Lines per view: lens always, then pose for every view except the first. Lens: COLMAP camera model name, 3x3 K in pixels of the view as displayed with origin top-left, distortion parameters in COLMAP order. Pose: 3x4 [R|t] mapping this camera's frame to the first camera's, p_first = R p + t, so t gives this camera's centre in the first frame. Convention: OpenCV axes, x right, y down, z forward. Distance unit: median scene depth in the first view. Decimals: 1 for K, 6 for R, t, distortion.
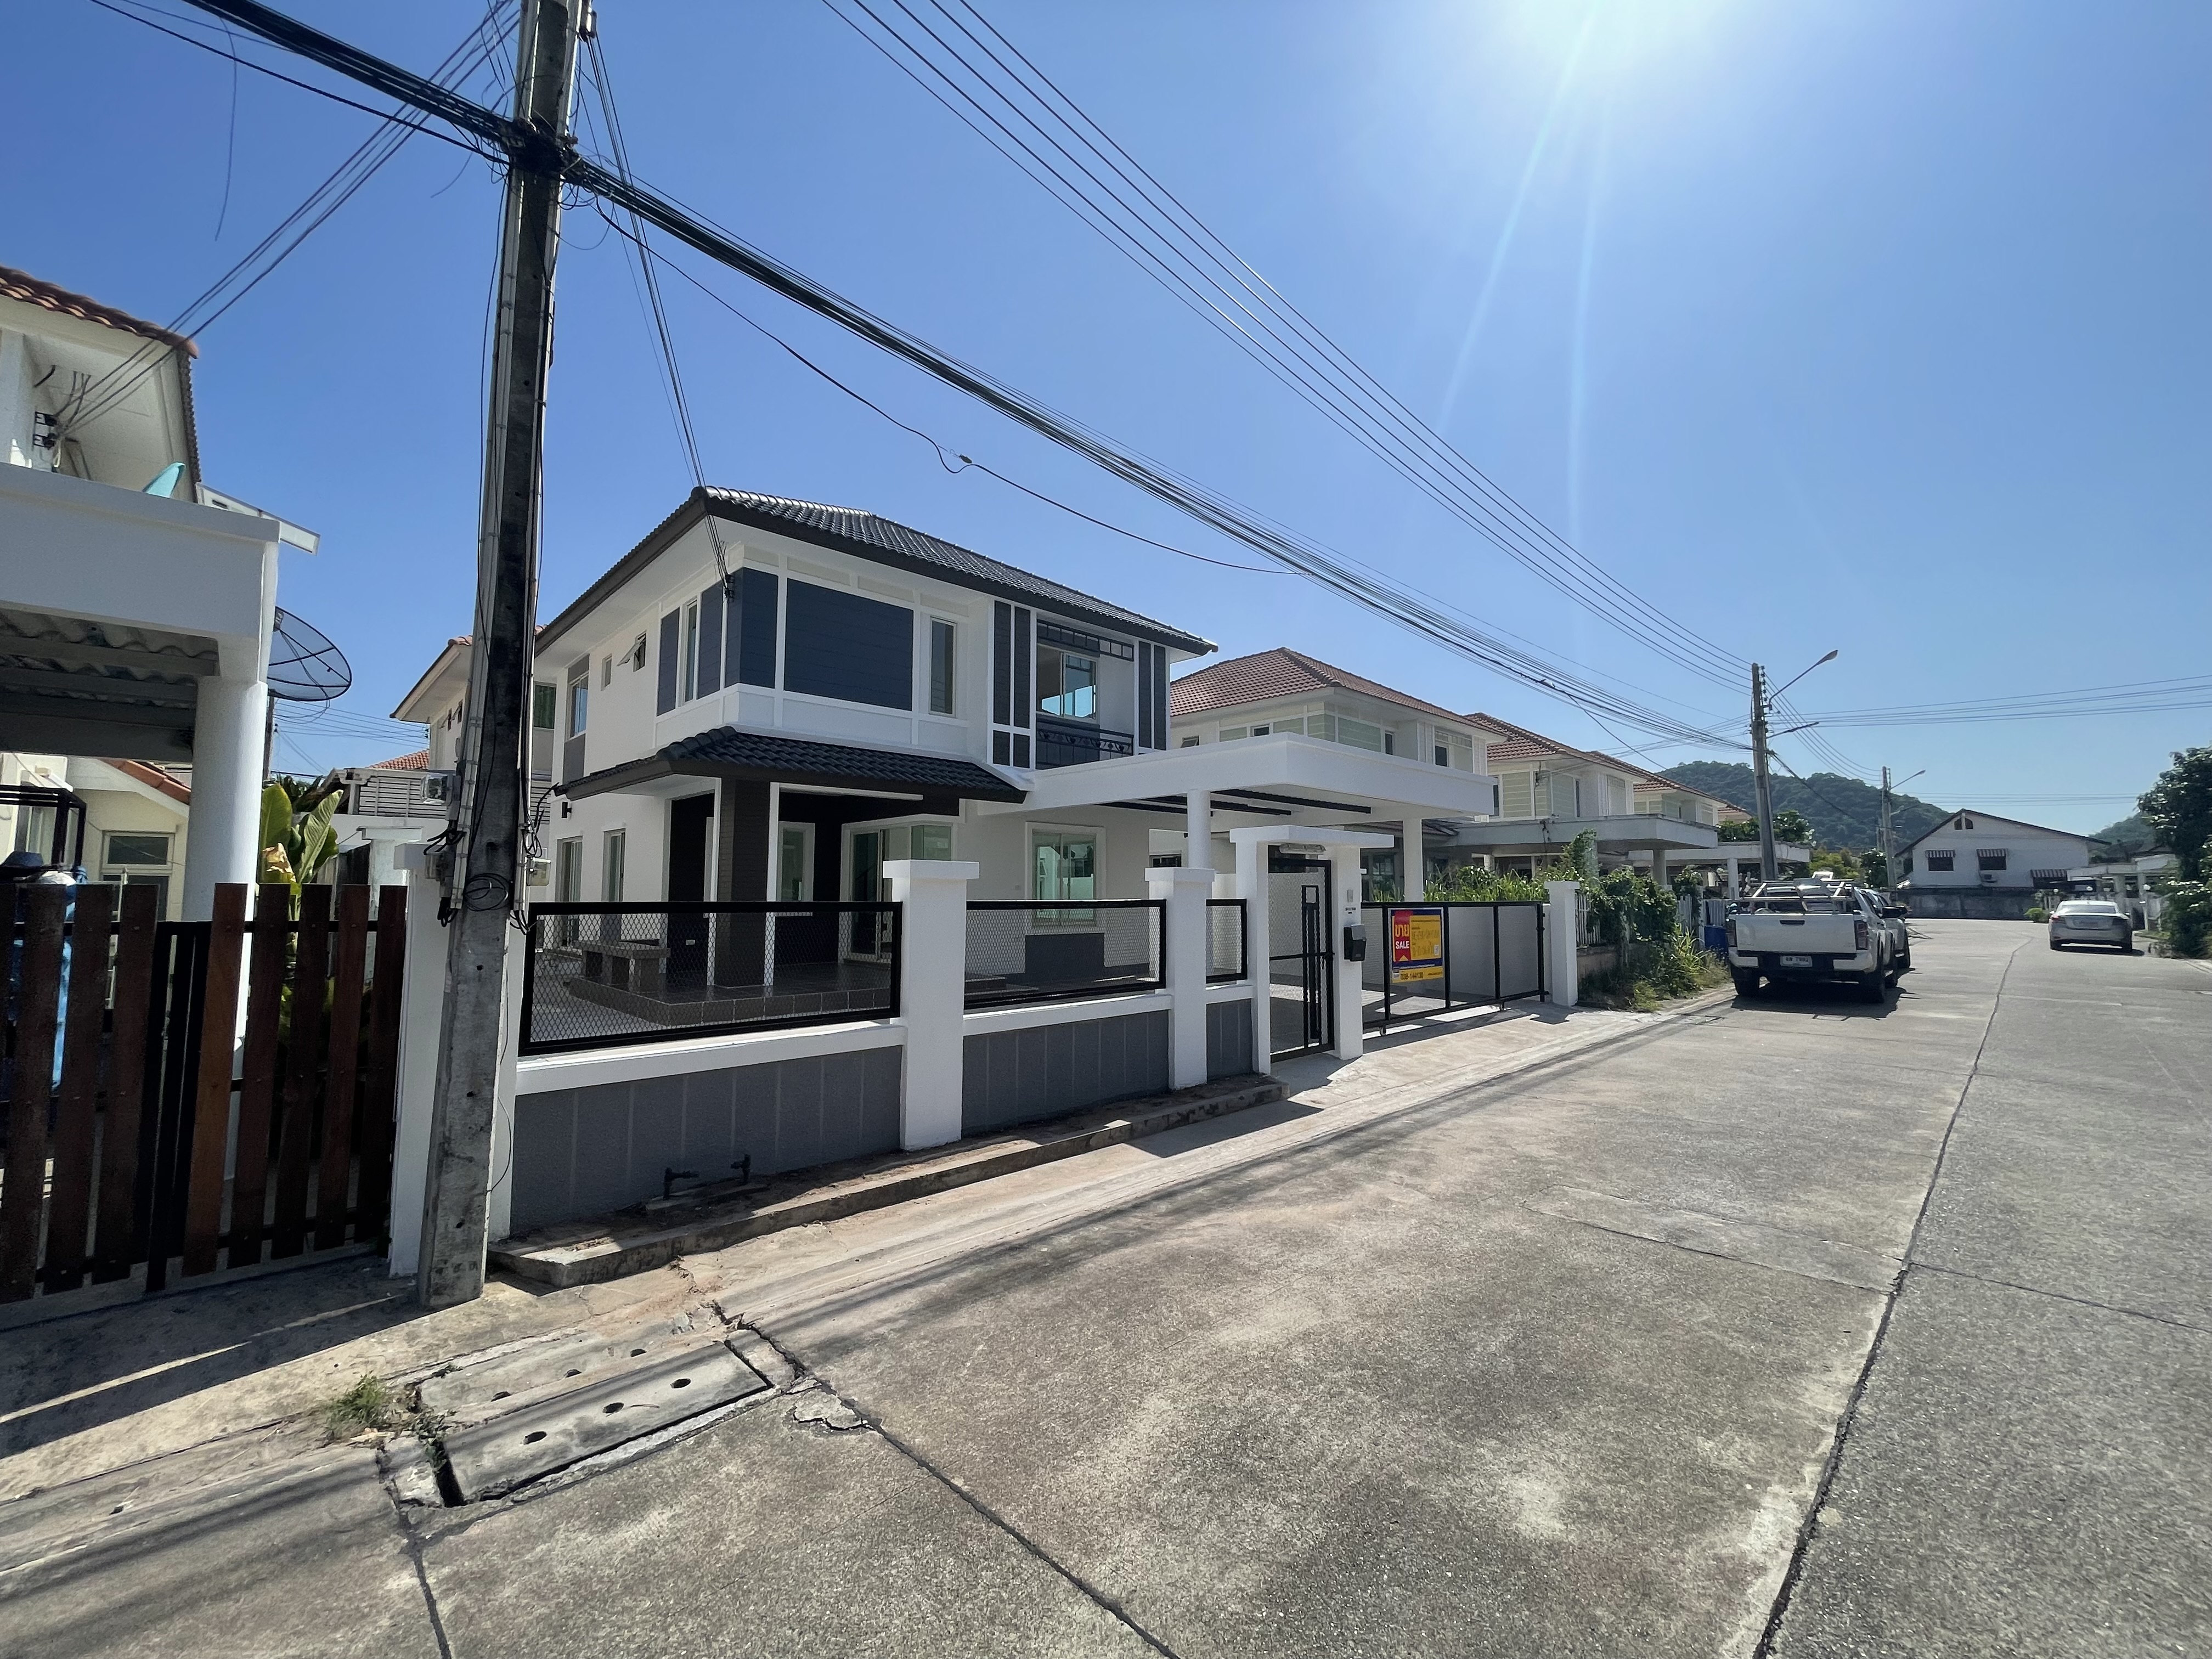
lens RADIAL K [[890.7, 0, 1107.6], [0, 890.7, 832.9], [0, 0, 1]] dist [-0.003374, 0.000032]
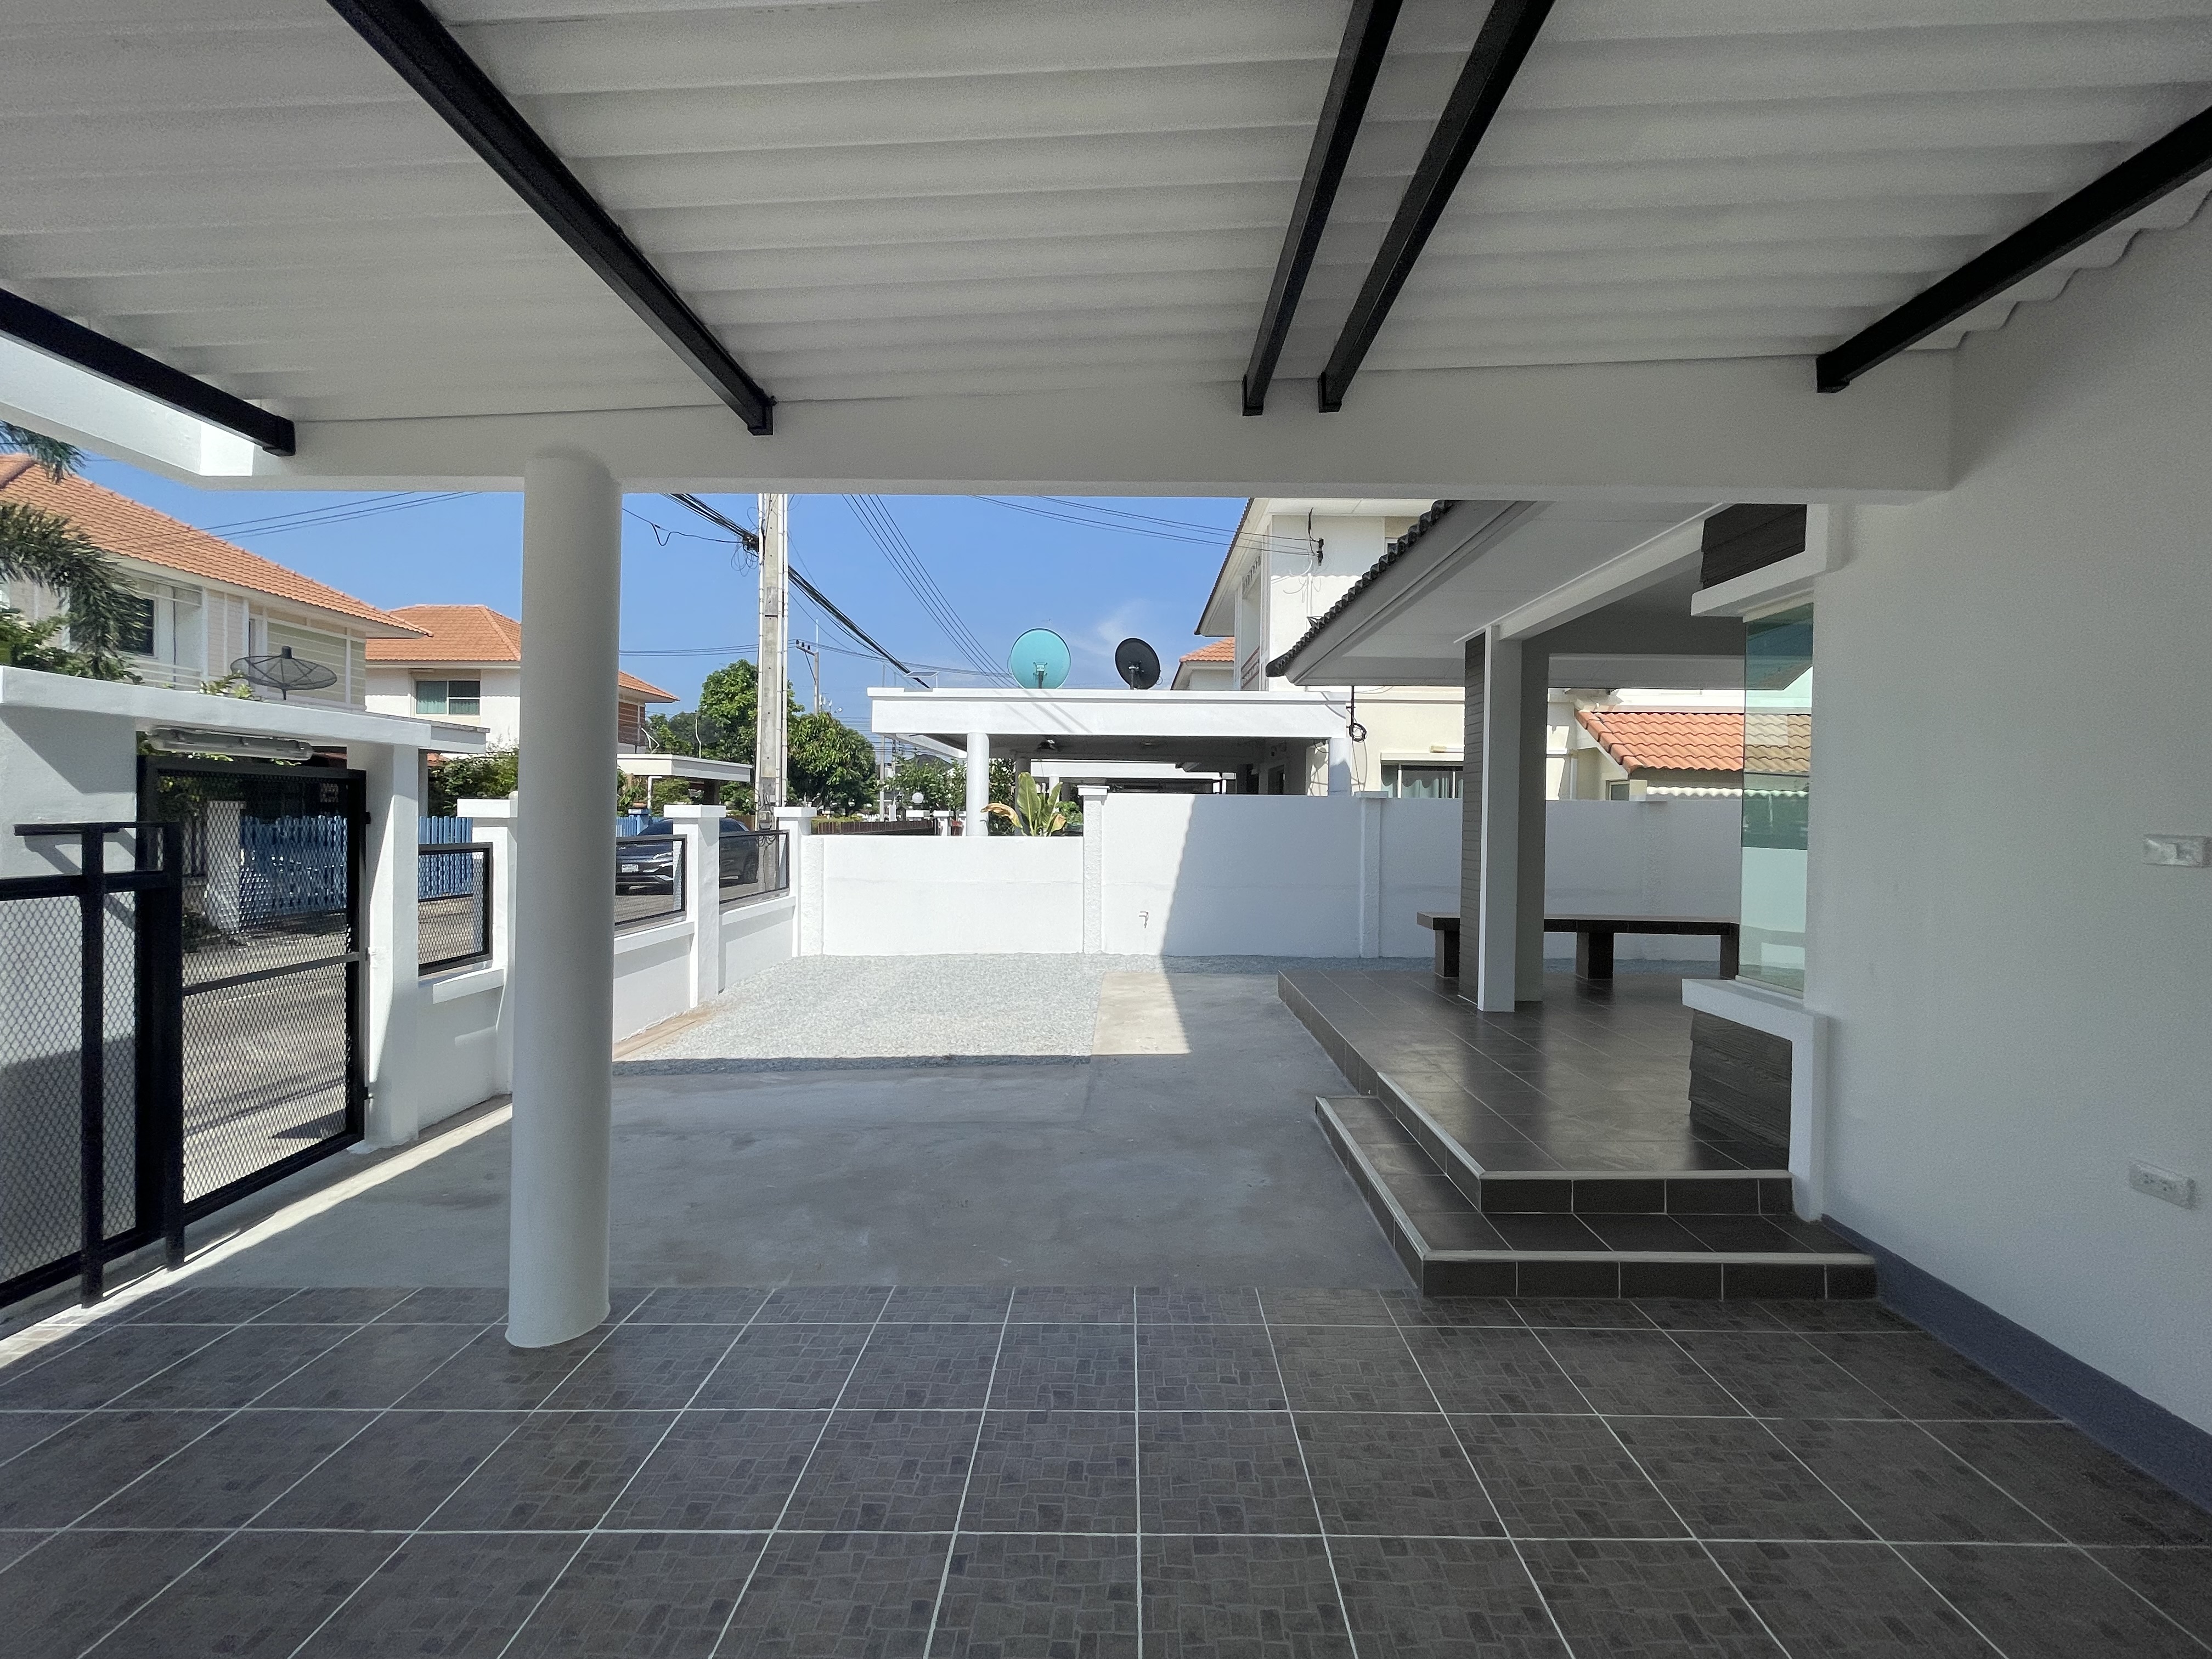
lens RADIAL K [[893.5, 0, 1103.5], [0, 893.5, 822.6], [0, 0, 1]] dist [-0.000619, -0.000382]
pose [[-0.705130, -0.005775, -0.709054, 0.187881], [0.034198, 0.998526, -0.042141, 0.078351], [0.708253, -0.053963, -0.703894, 1.341409]]
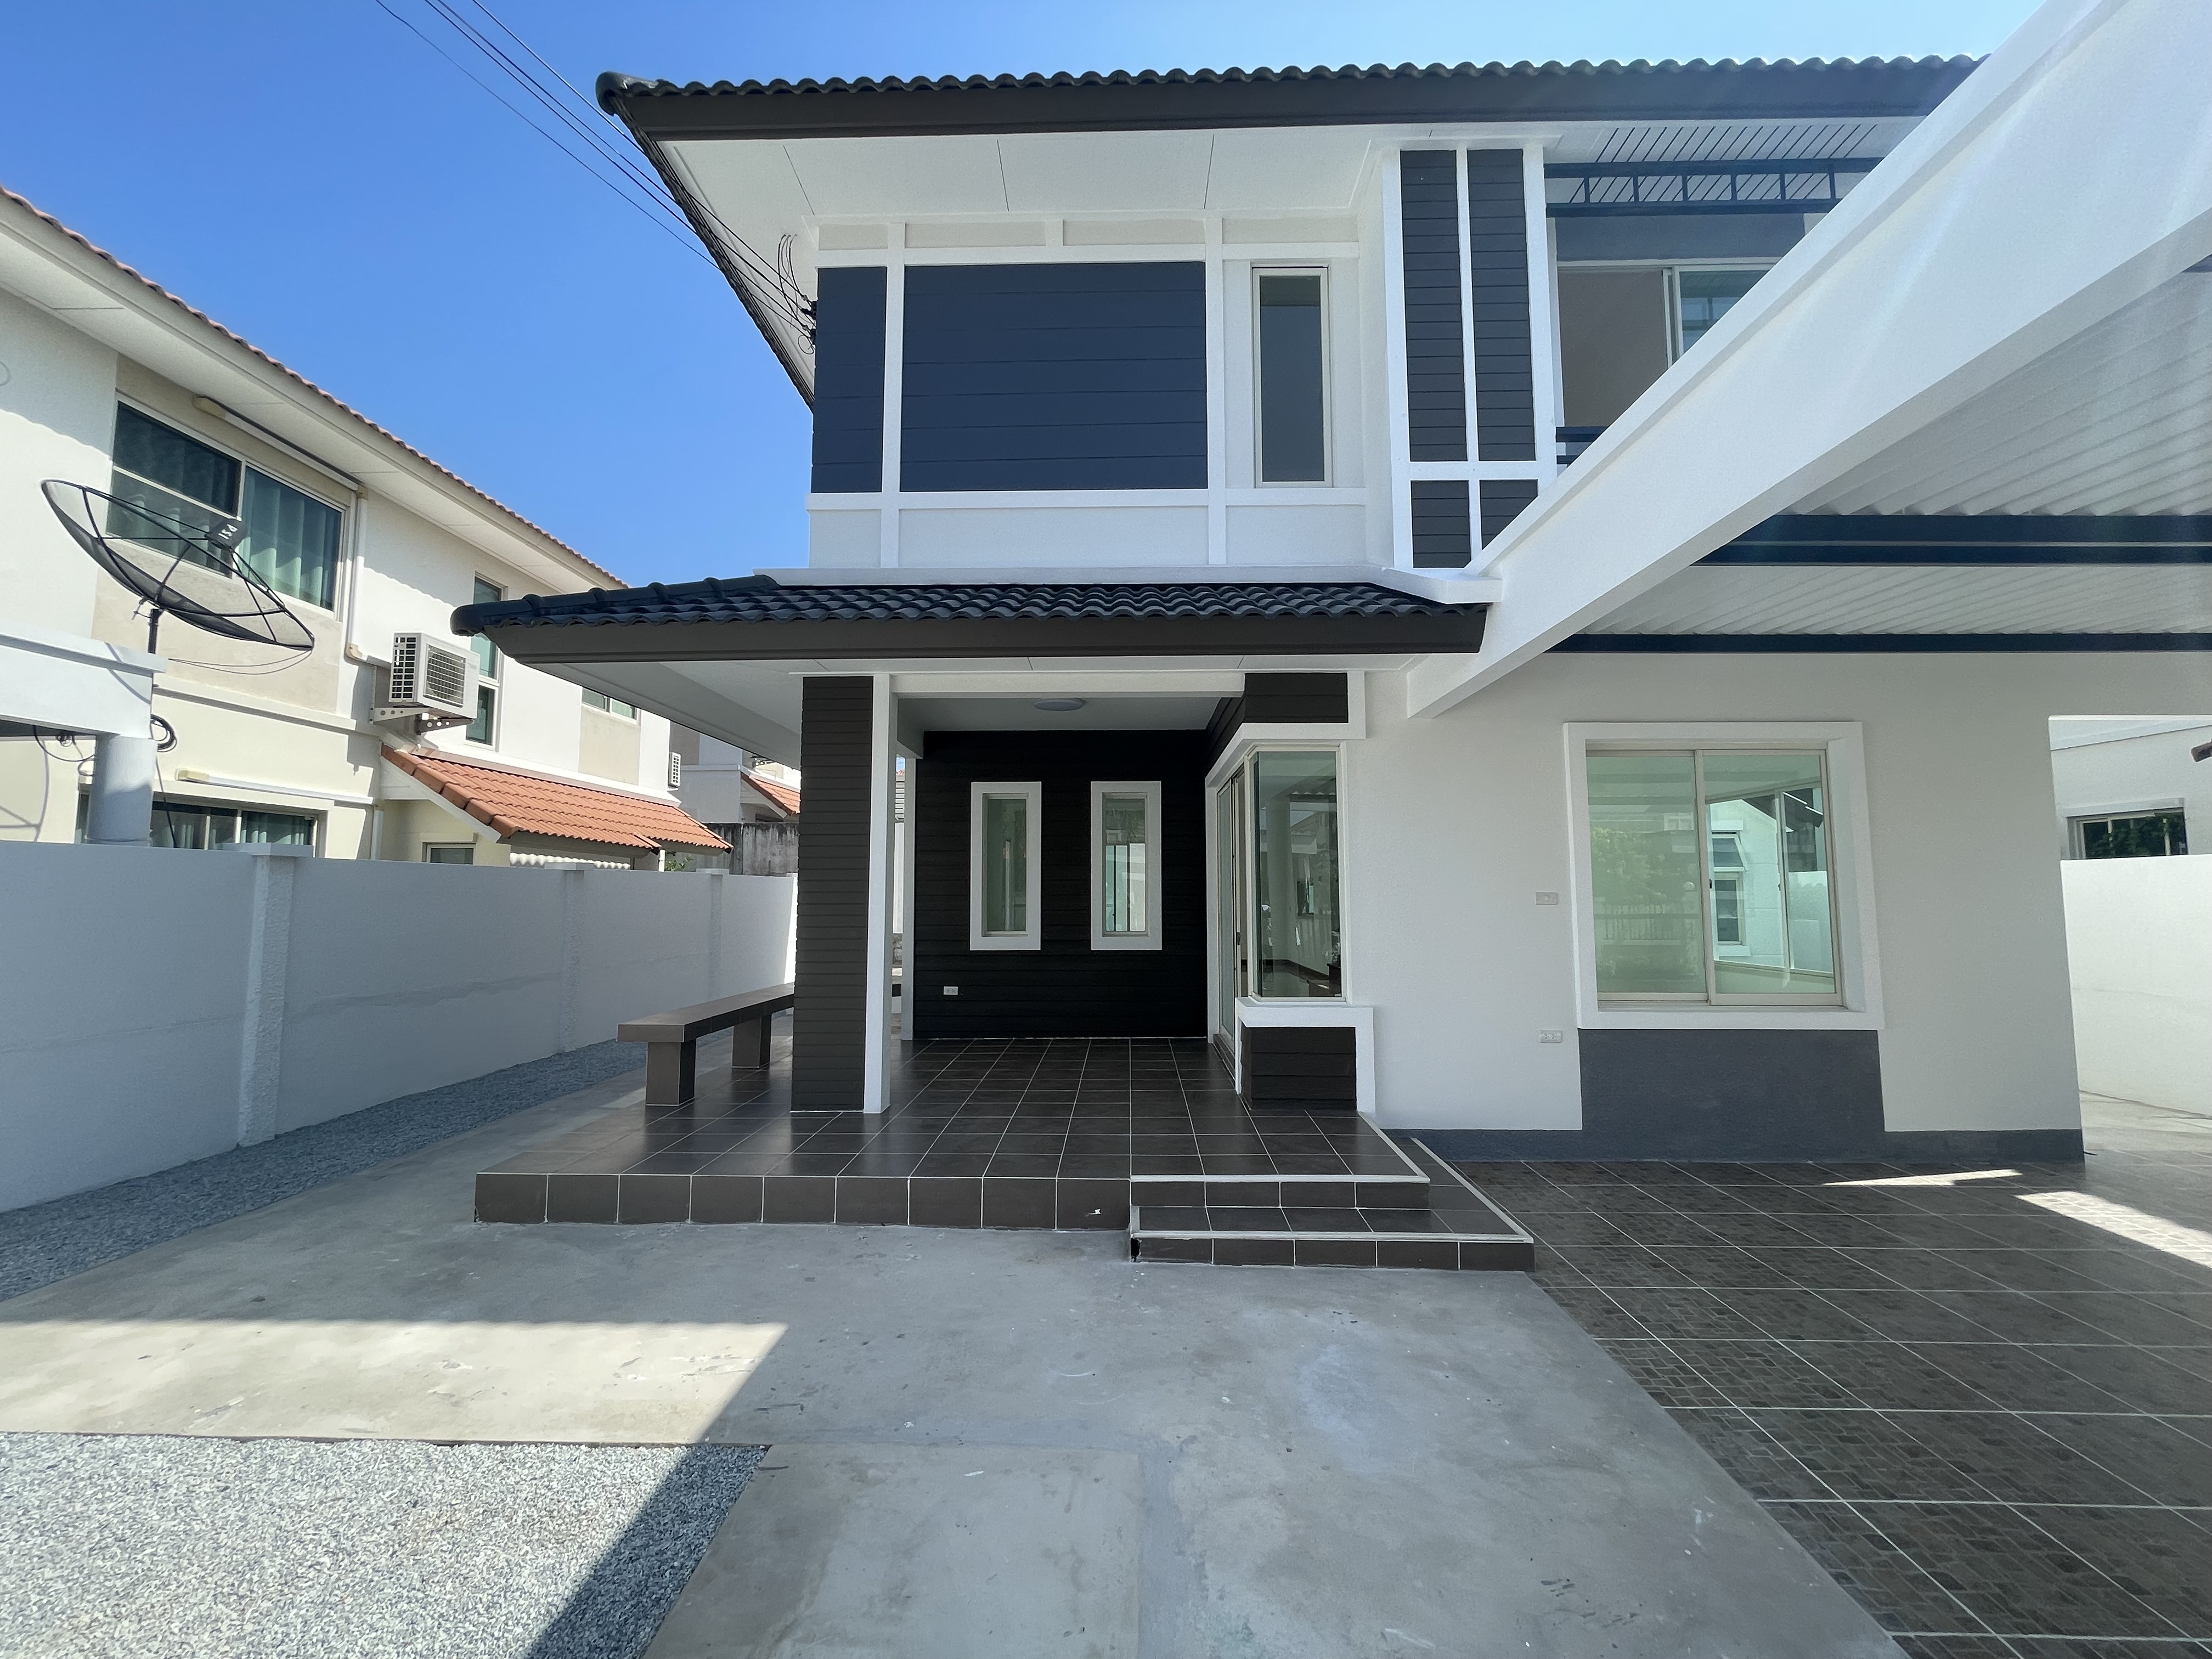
lens RADIAL K [[890.7, 0, 1107.6], [0, 890.7, 832.9], [0, 0, 1]] dist [-0.003374, 0.000032]
pose [[0.707347, -0.053230, -0.704859, 0.048633], [0.051759, 0.998384, -0.023455, 0.045282], [0.704969, -0.019892, 0.708959, 0.828547]]
